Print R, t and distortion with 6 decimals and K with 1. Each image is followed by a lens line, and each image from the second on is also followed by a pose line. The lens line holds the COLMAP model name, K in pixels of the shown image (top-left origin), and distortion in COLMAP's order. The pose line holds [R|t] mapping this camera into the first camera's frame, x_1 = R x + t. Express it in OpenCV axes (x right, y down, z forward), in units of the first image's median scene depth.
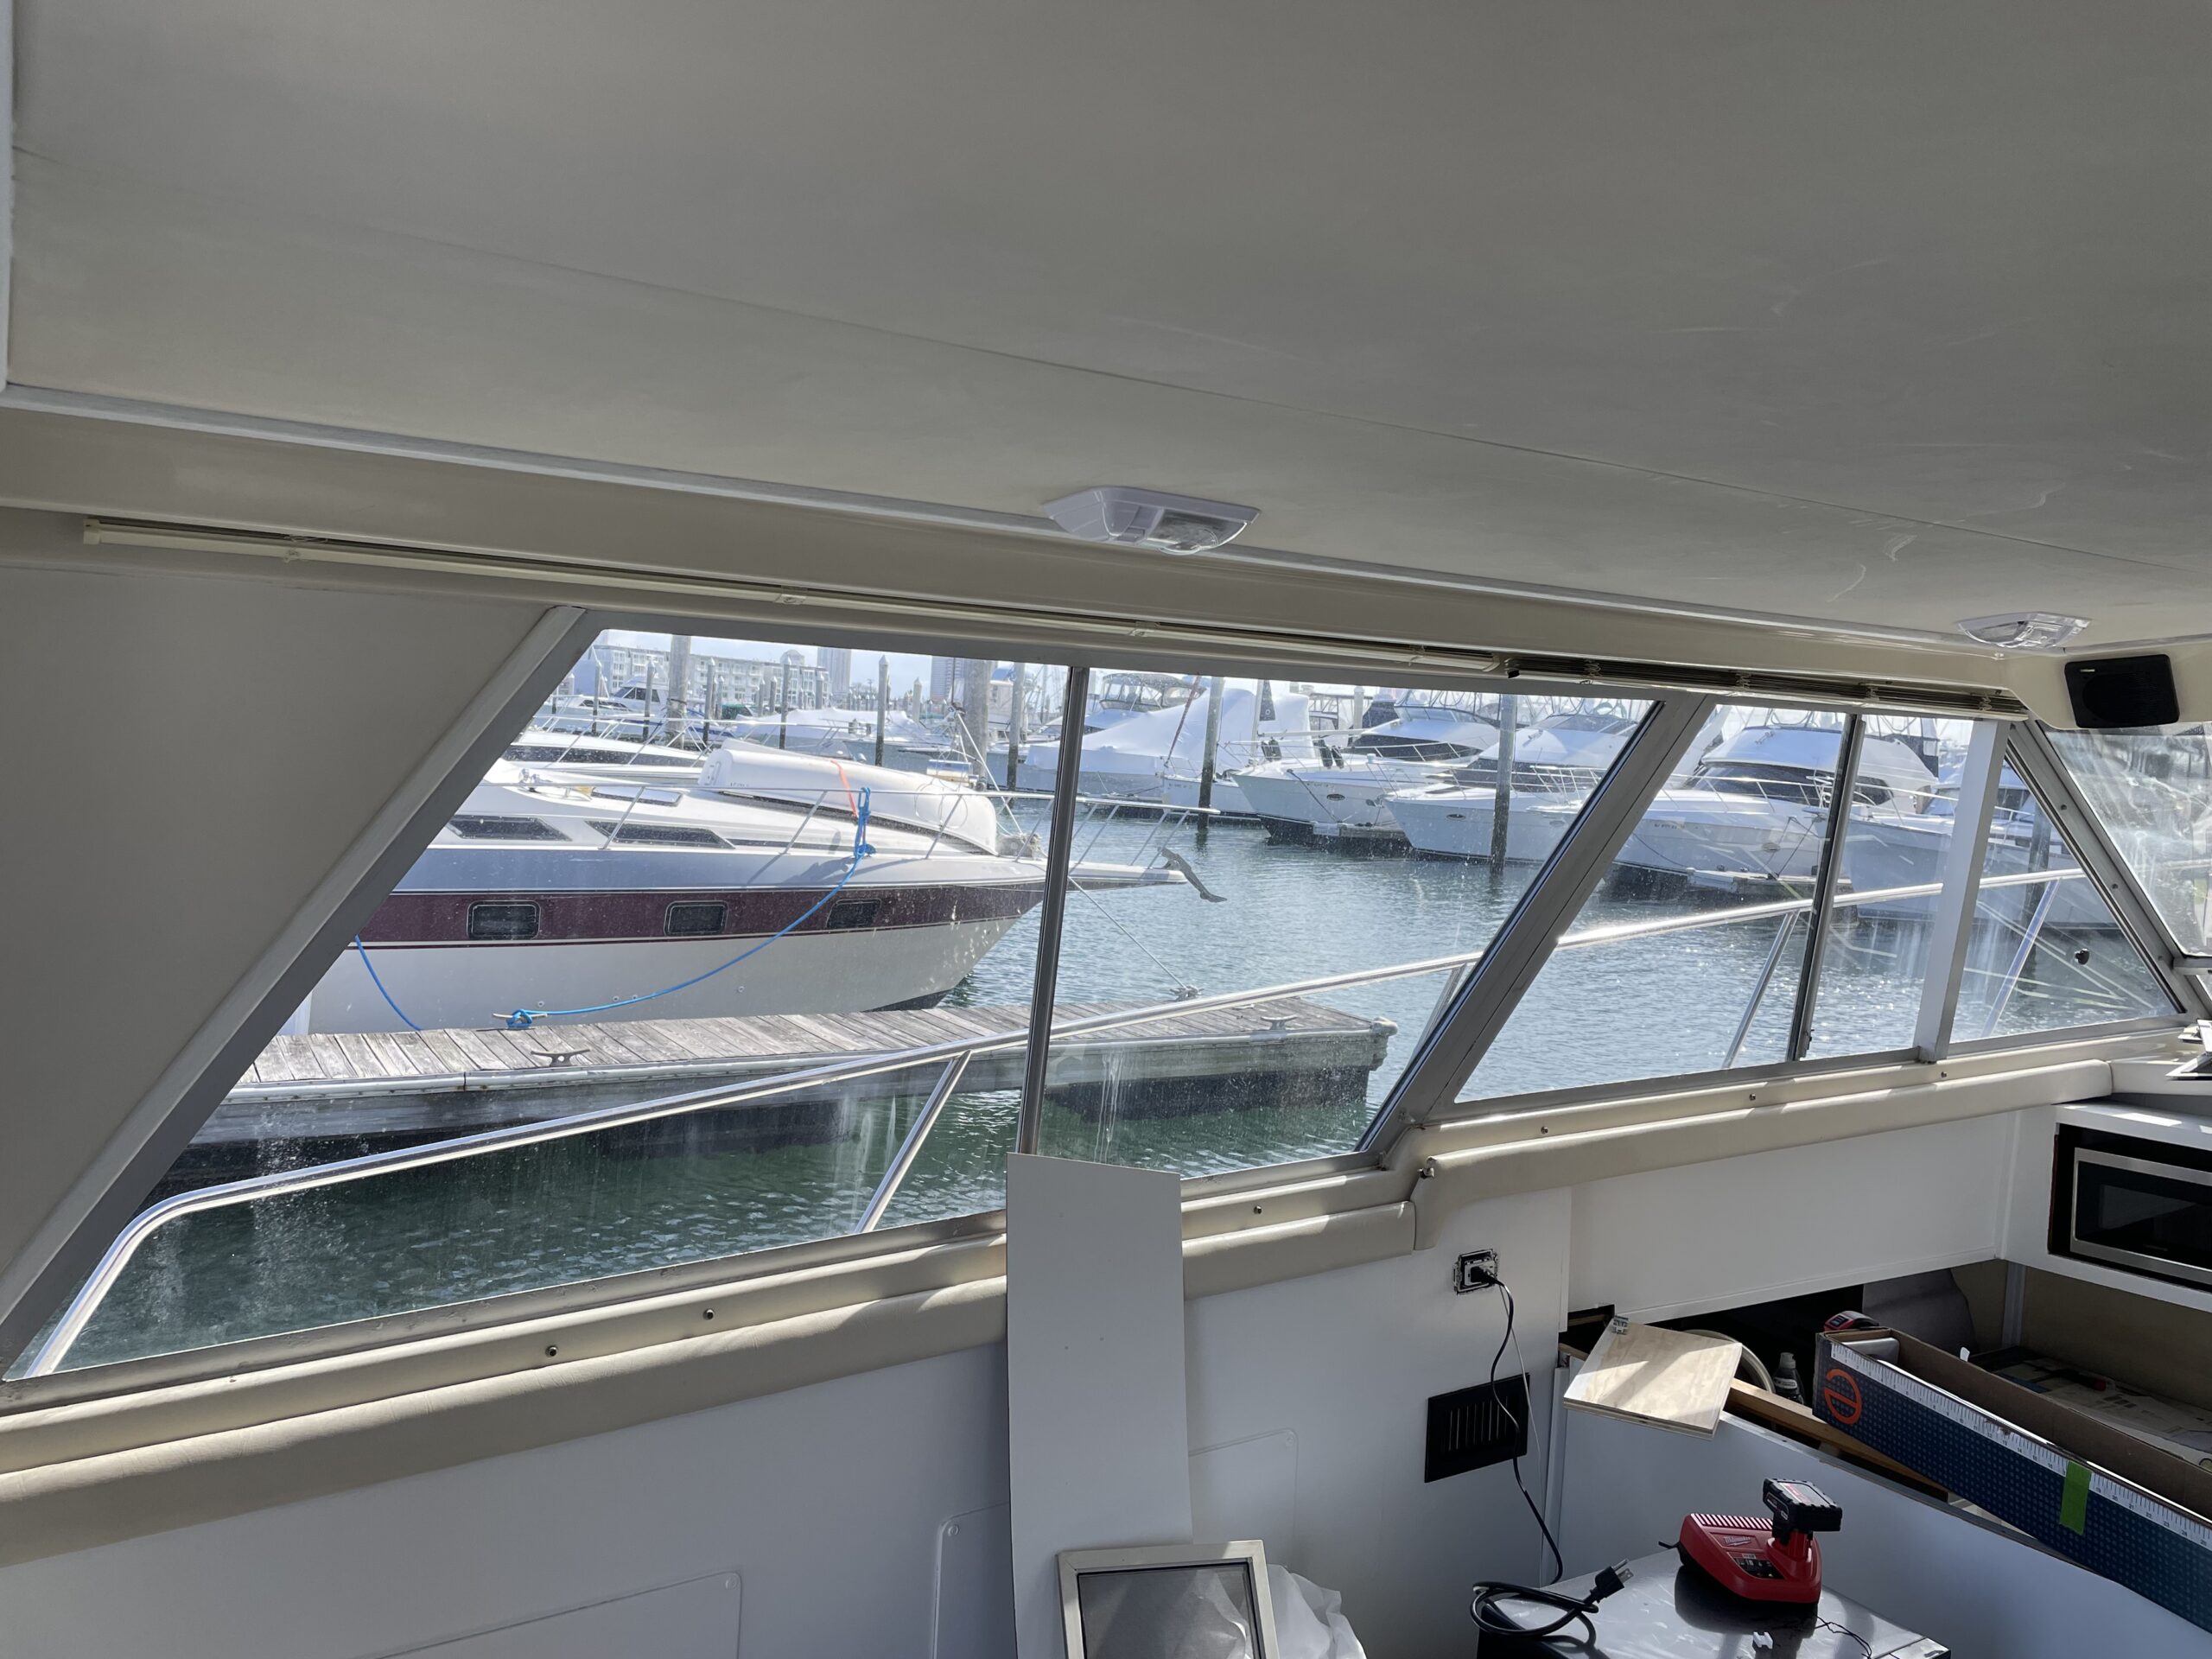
lens RADIAL K [[1672.7, 0, 1094.8], [0, 1672.7, 810.2], [0, 0, 1]] dist [0.072479, -0.088196]
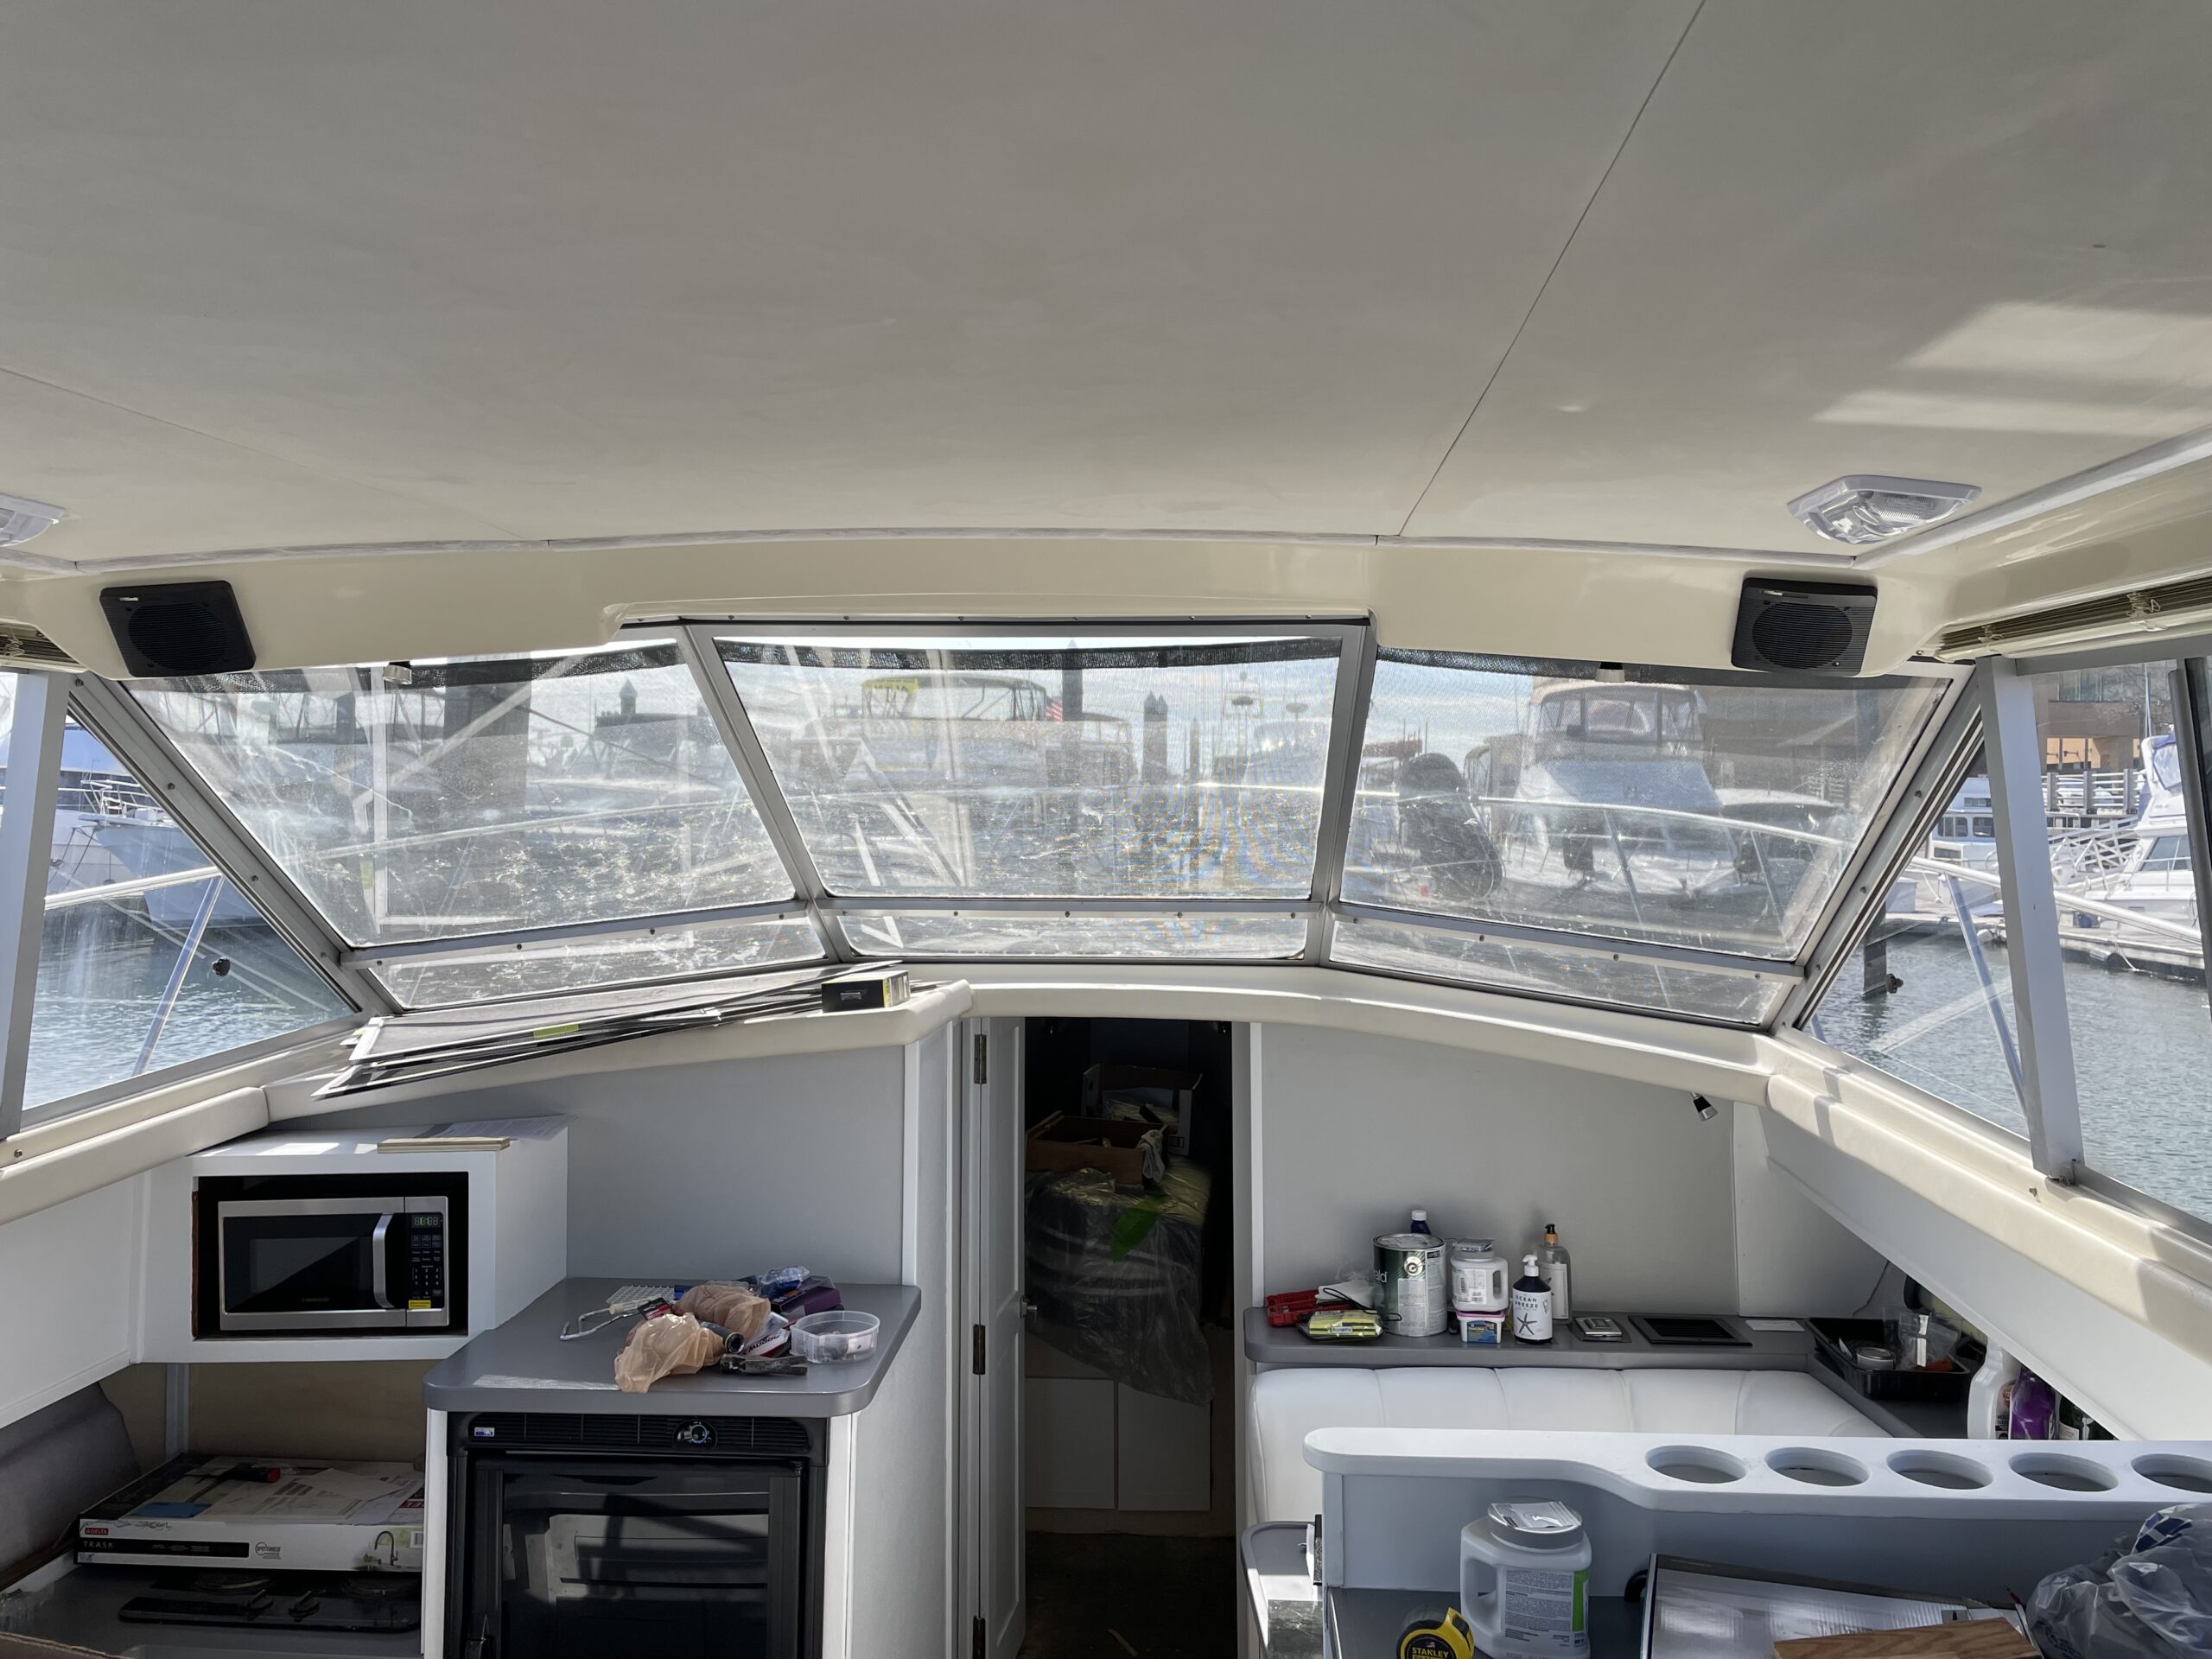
lens RADIAL K [[1672.7, 0, 1120.1], [0, 1672.7, 787.3], [0, 0, 1]] dist [0.072479, -0.088196]
pose [[0.596468, -0.045553, 0.801343, 0.189551], [0.057174, 0.998263, 0.014190, 0.012815], [-0.800598, 0.037352, 0.598036, 0.155878]]
